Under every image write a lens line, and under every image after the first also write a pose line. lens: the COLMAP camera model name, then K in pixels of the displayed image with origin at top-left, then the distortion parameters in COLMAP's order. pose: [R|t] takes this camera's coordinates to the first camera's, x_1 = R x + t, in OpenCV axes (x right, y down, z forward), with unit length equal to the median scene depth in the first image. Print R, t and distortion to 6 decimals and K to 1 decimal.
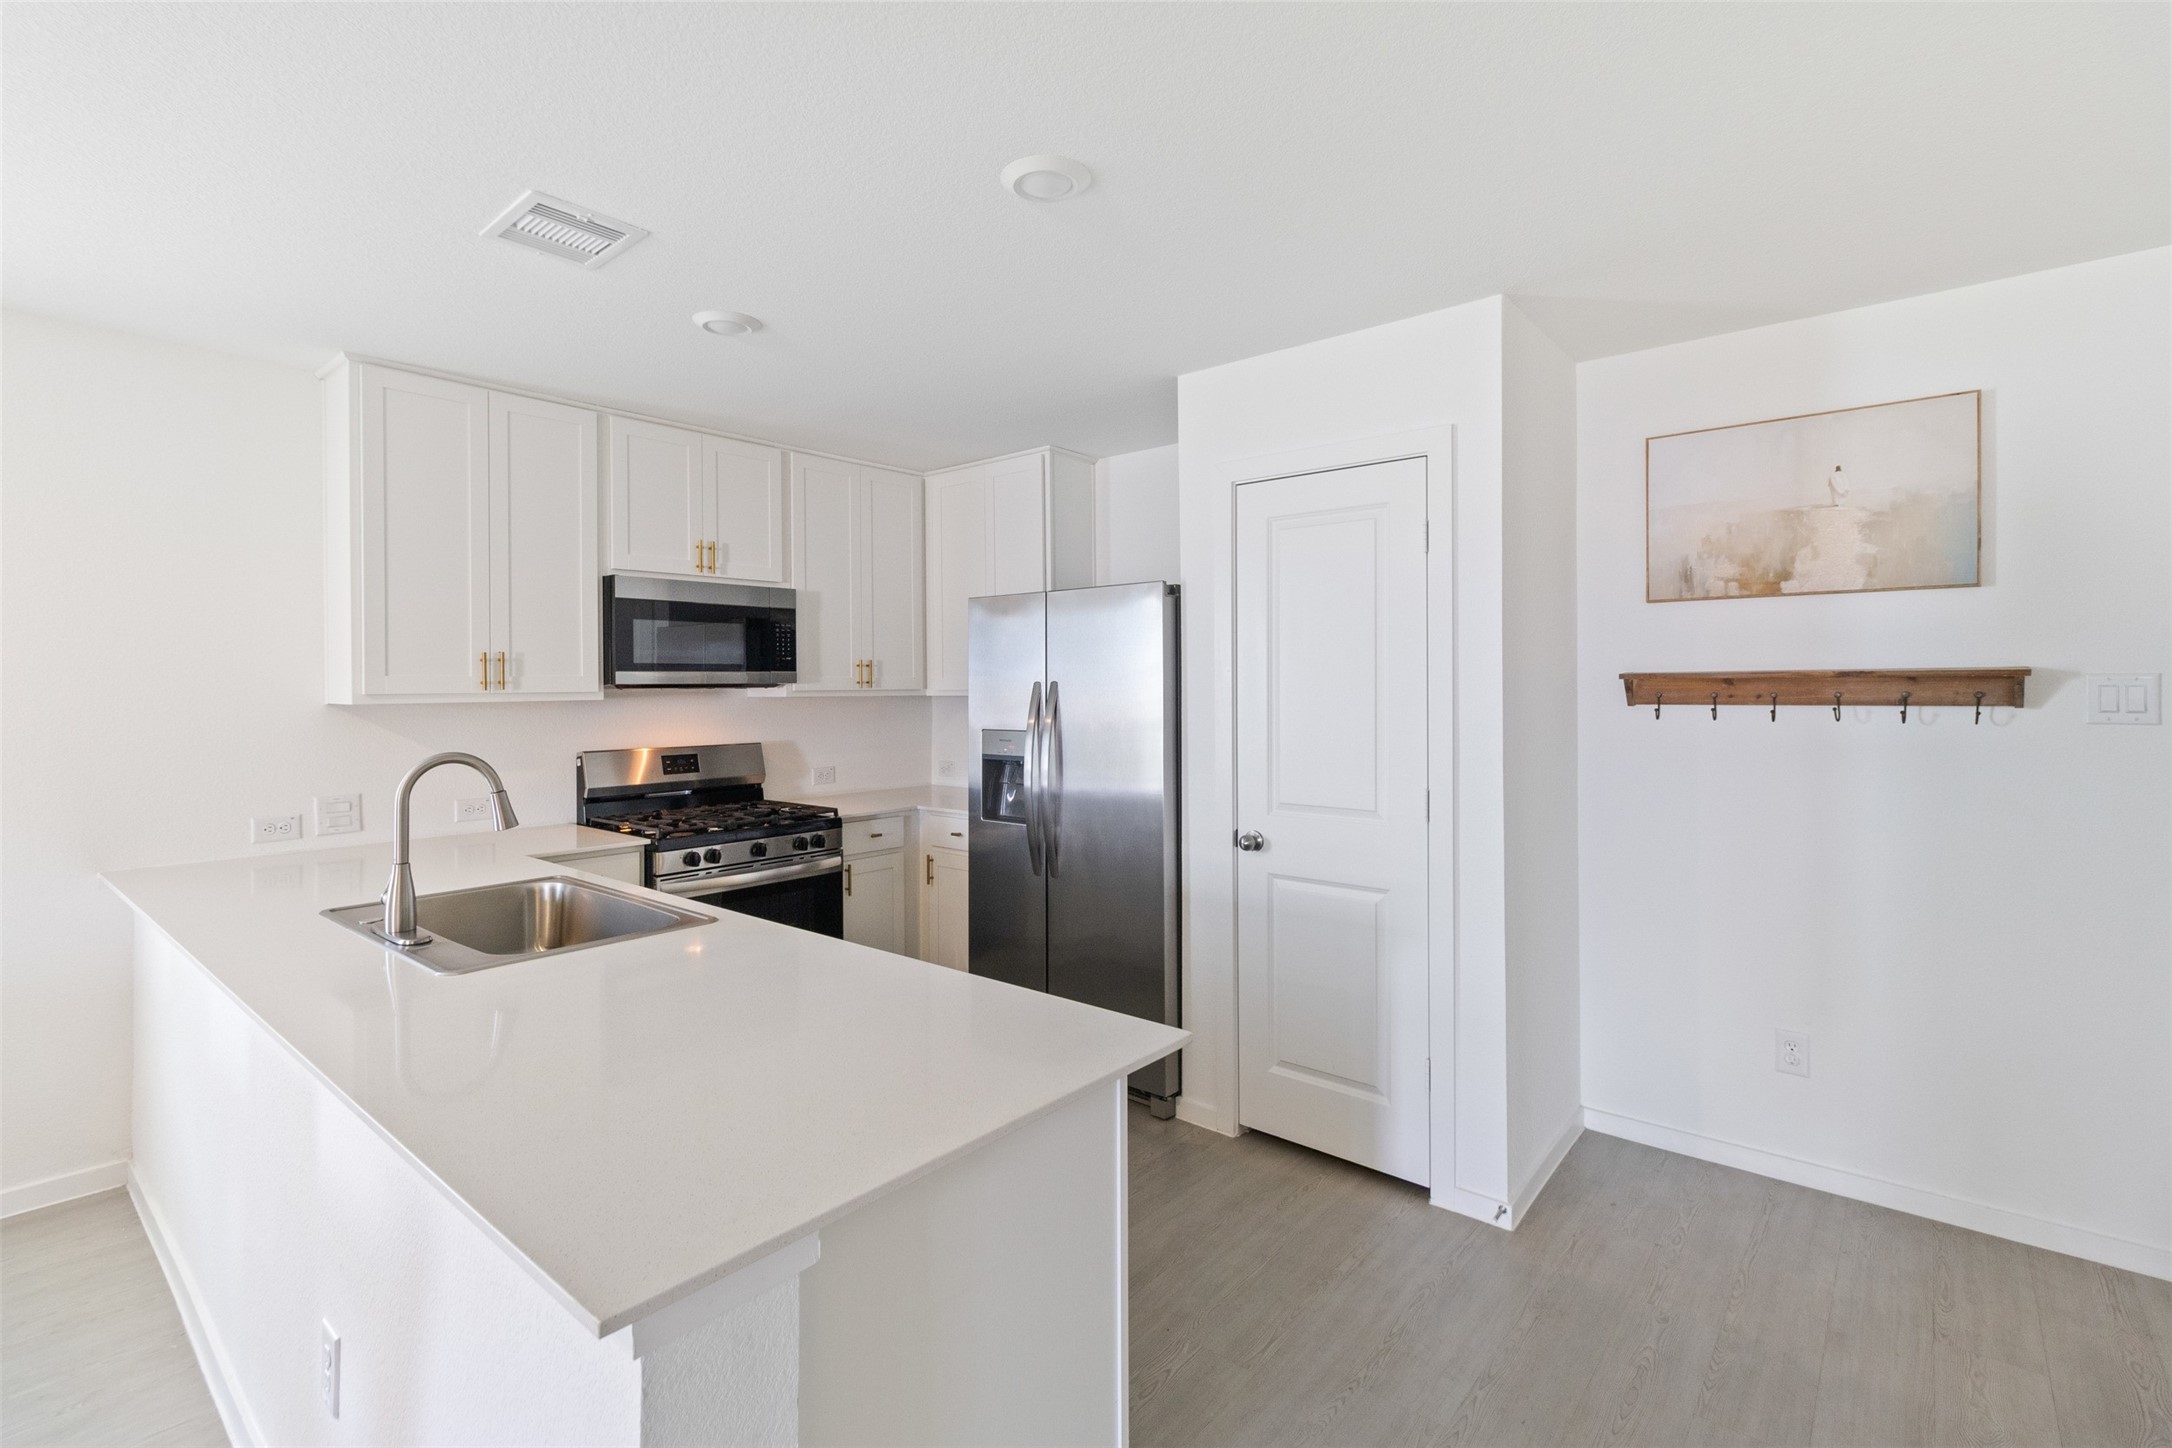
lens RADIAL K [[992.0, 0, 1083.3], [0, 992.0, 687.0], [0, 0, 1]] dist [0.006454, 0.000010]
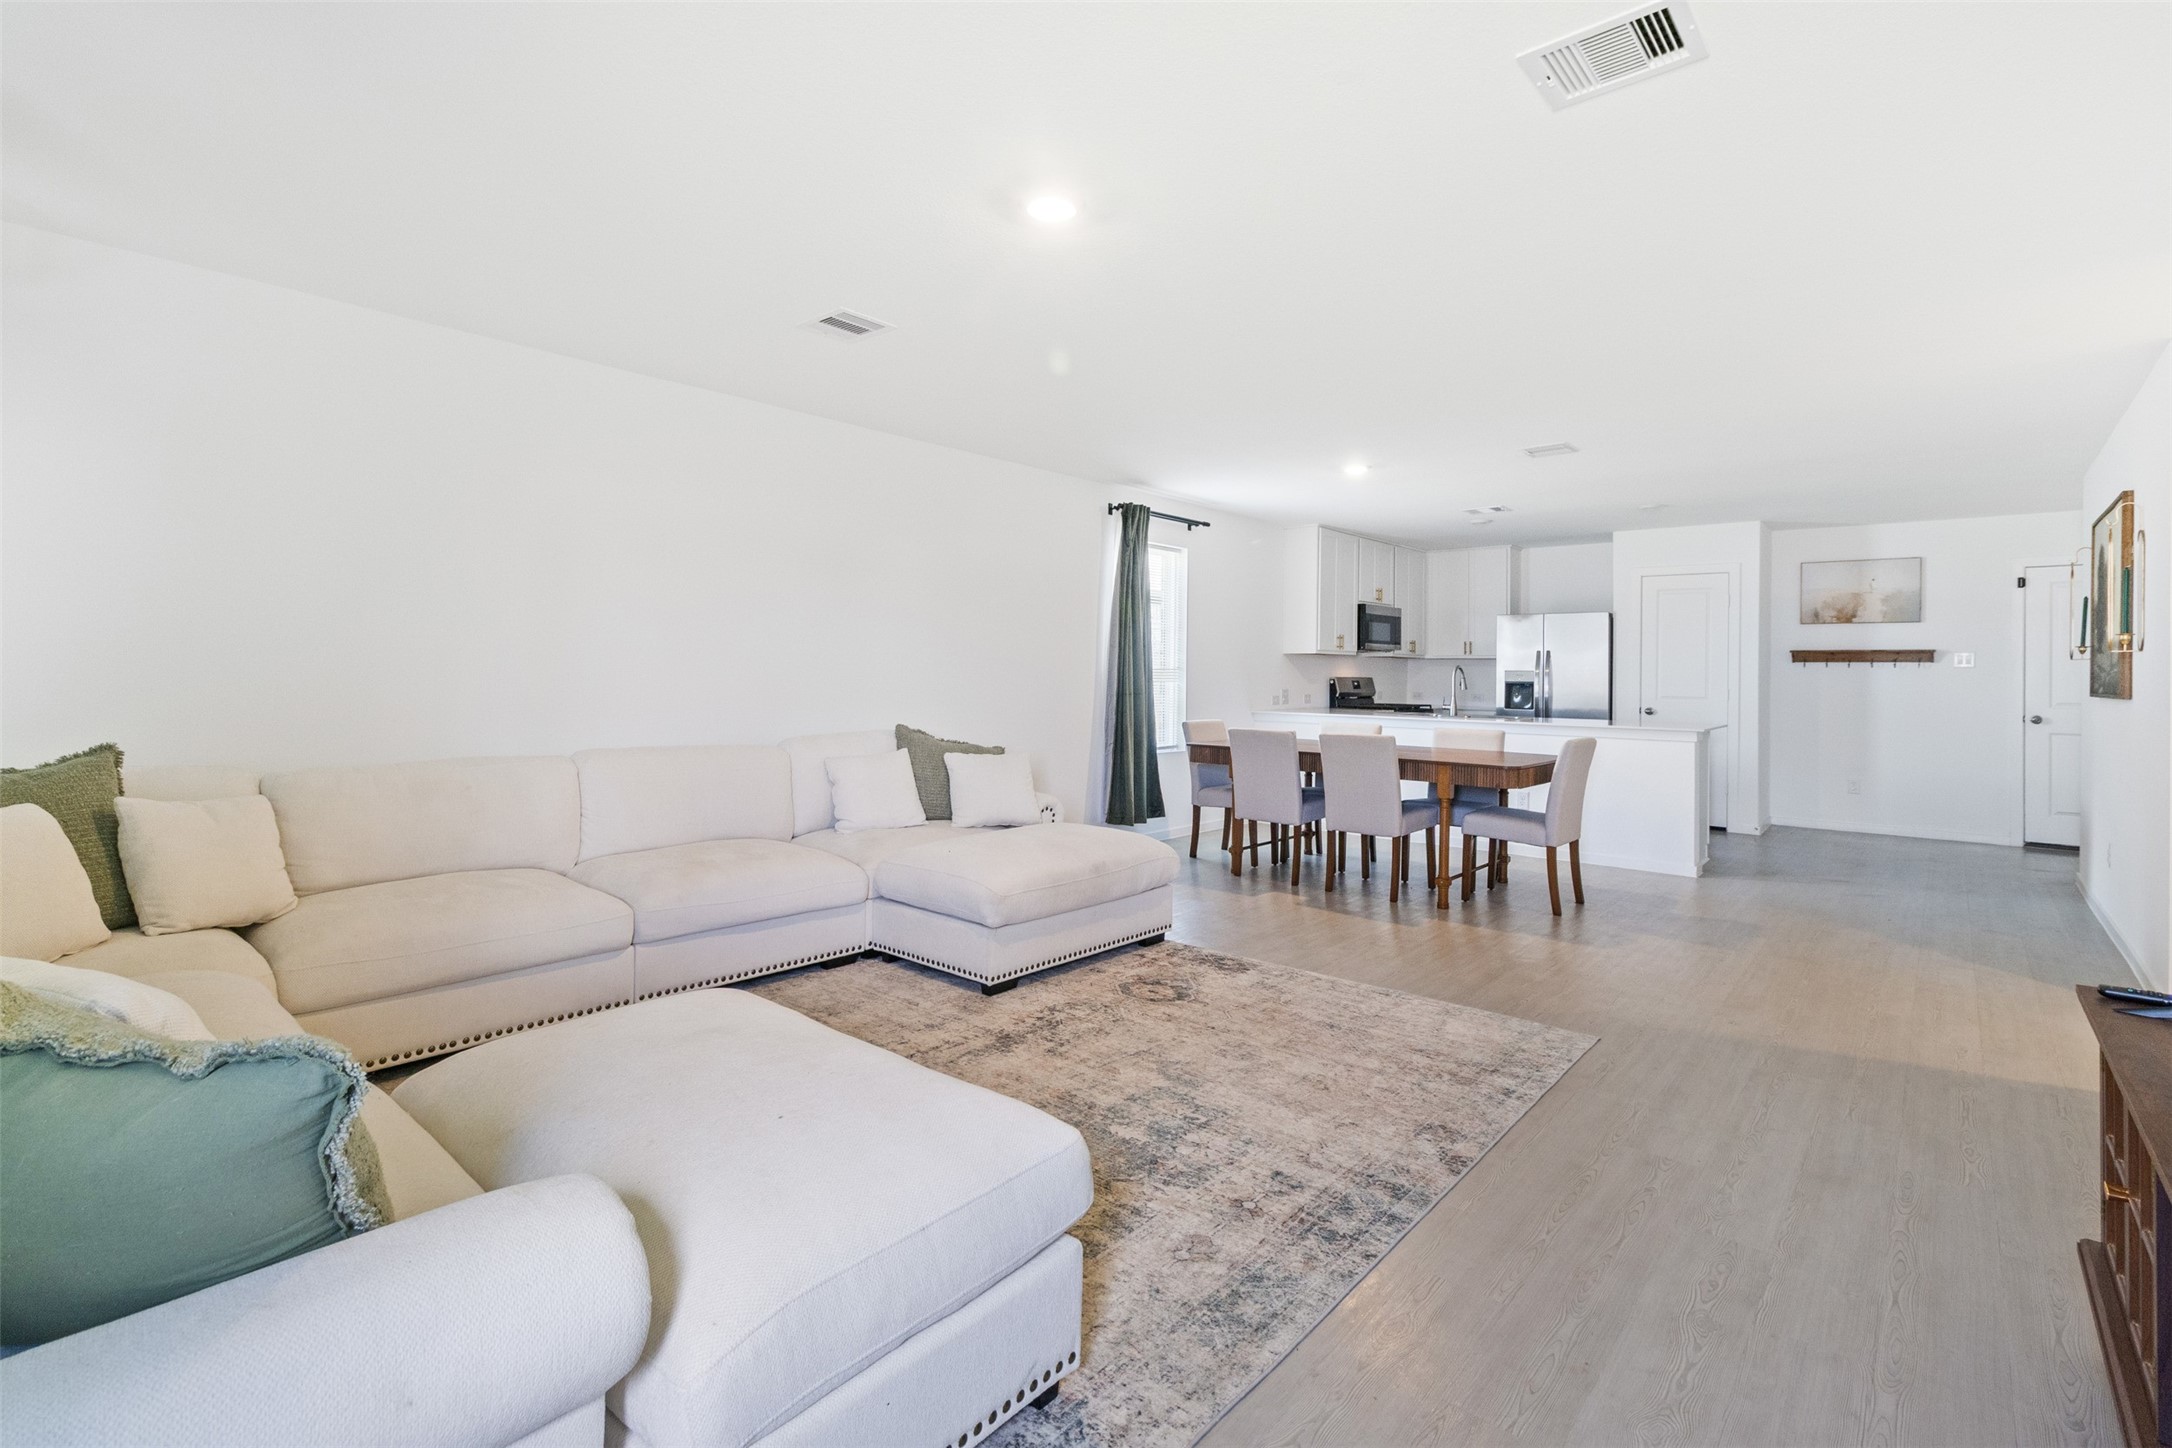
lens RADIAL K [[1003.5, 0, 1077.8], [0, 1003.5, 668.4], [0, 0, 1]] dist [0.006466, 0.000337]
pose [[0.999832, 0.017679, -0.004891, -1.259322], [-0.017698, 0.999835, -0.004008, 0.073335], [0.004820, 0.004094, 0.999980, -1.589779]]
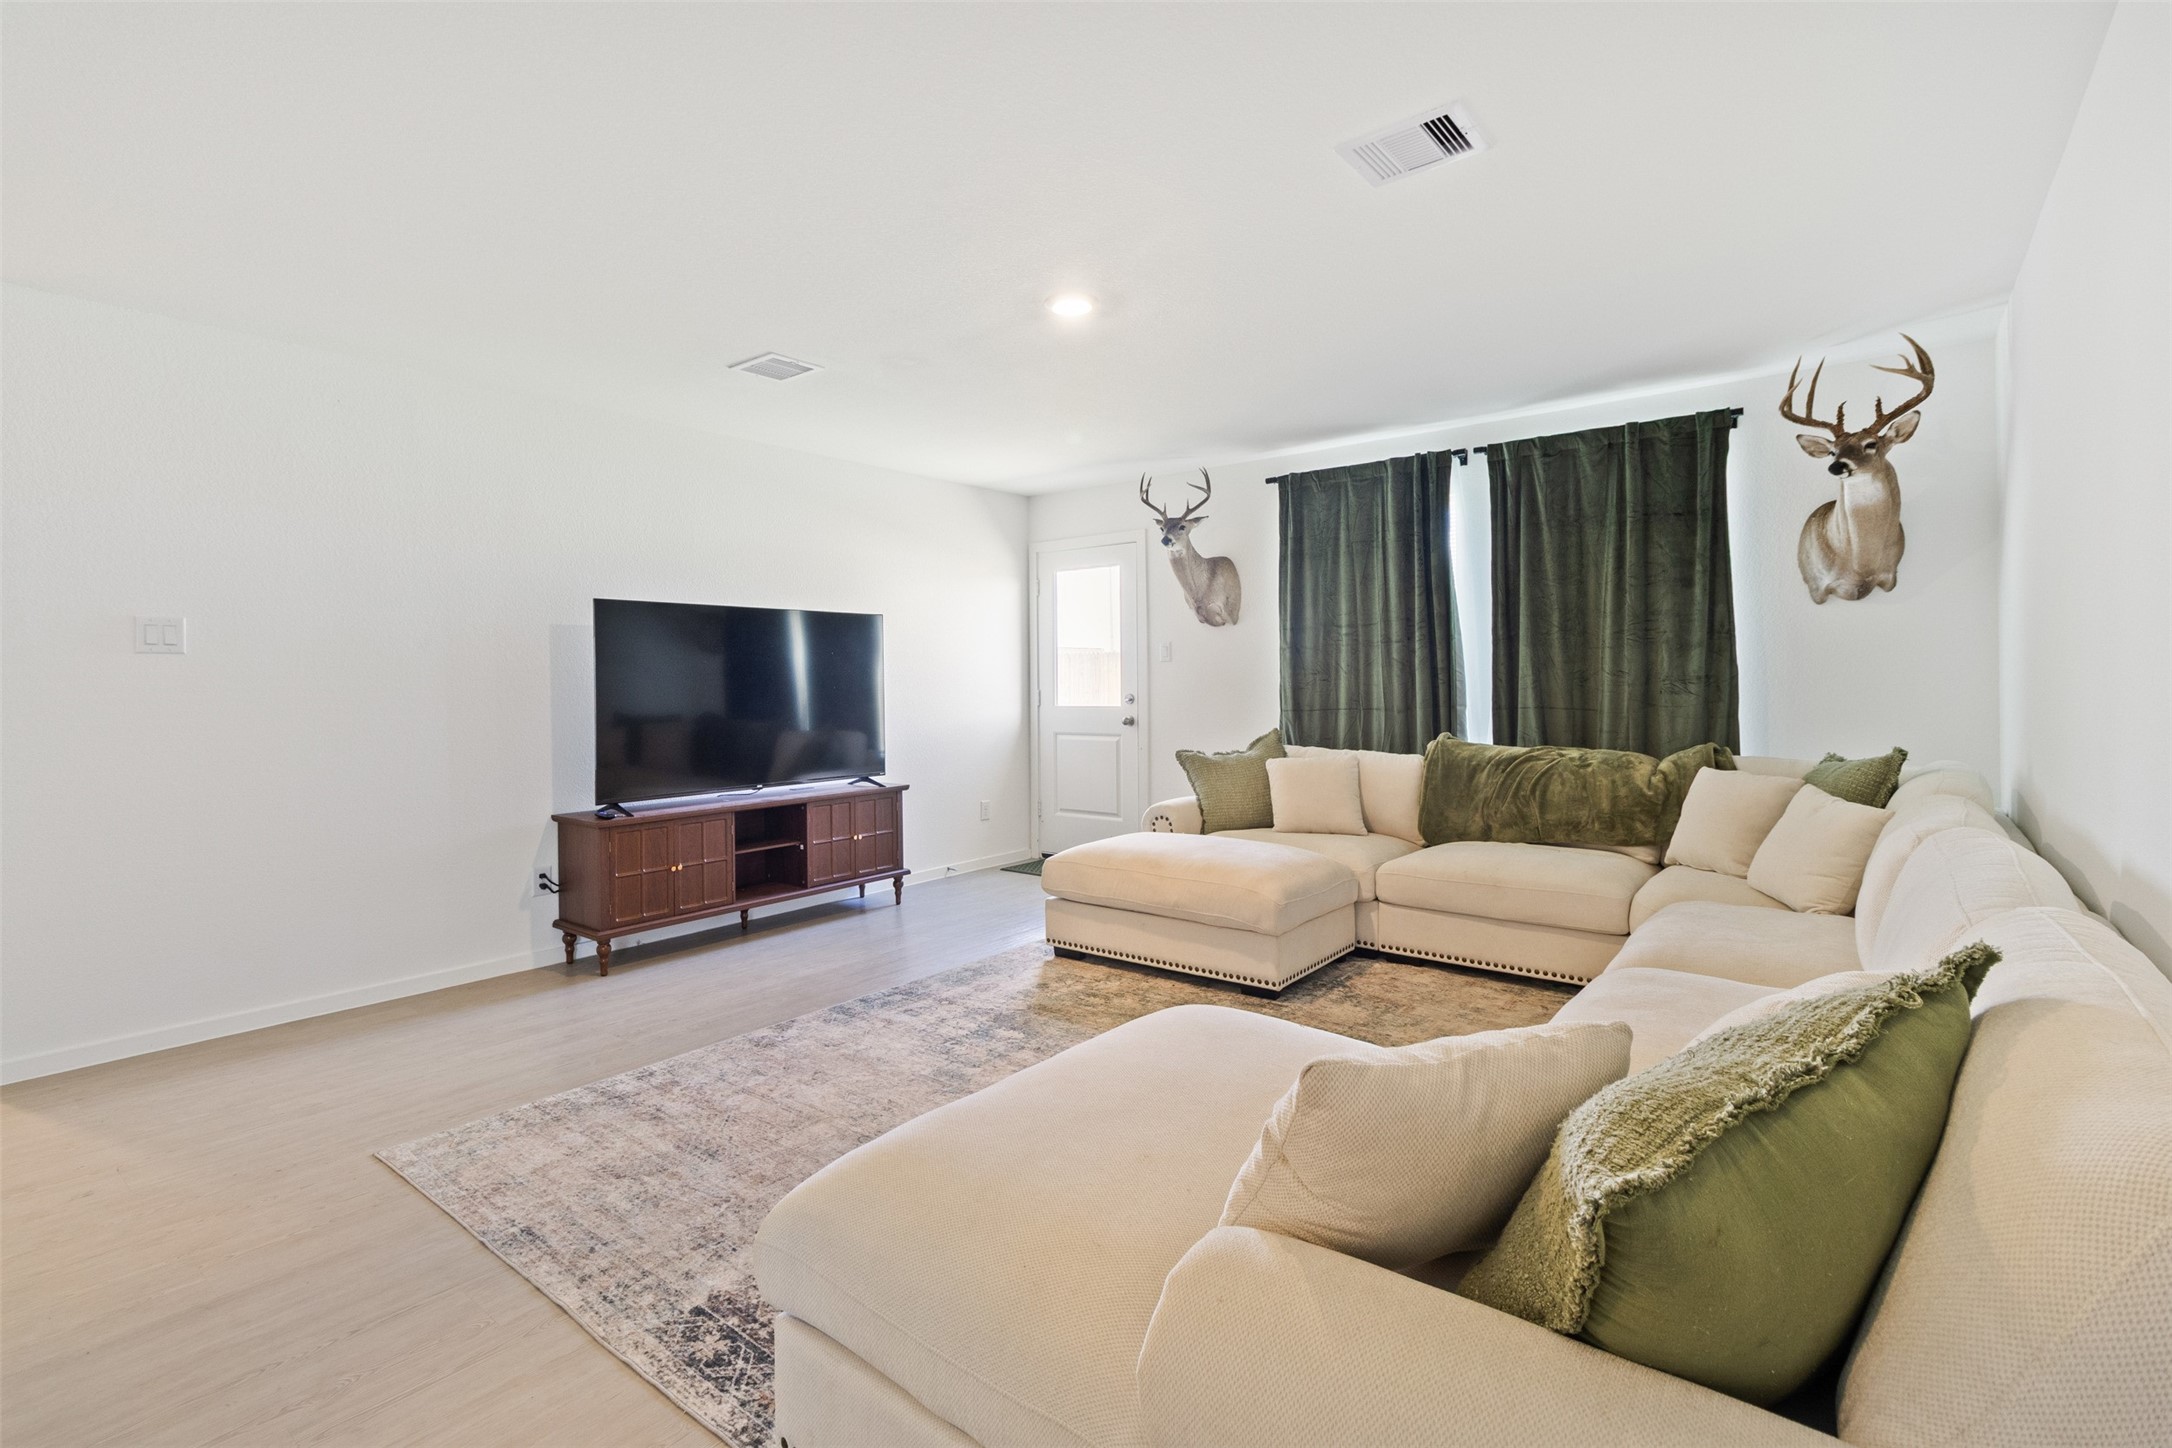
lens RADIAL K [[994.5, 0, 1081.2], [0, 994.5, 683.5], [0, 0, 1]] dist [0.005608, -0.000543]
pose [[-0.999164, 0.015704, -0.037755, -1.257093], [0.015748, 0.999876, -0.000872, 0.075892], [0.037737, -0.001466, -0.999287, 0.211089]]
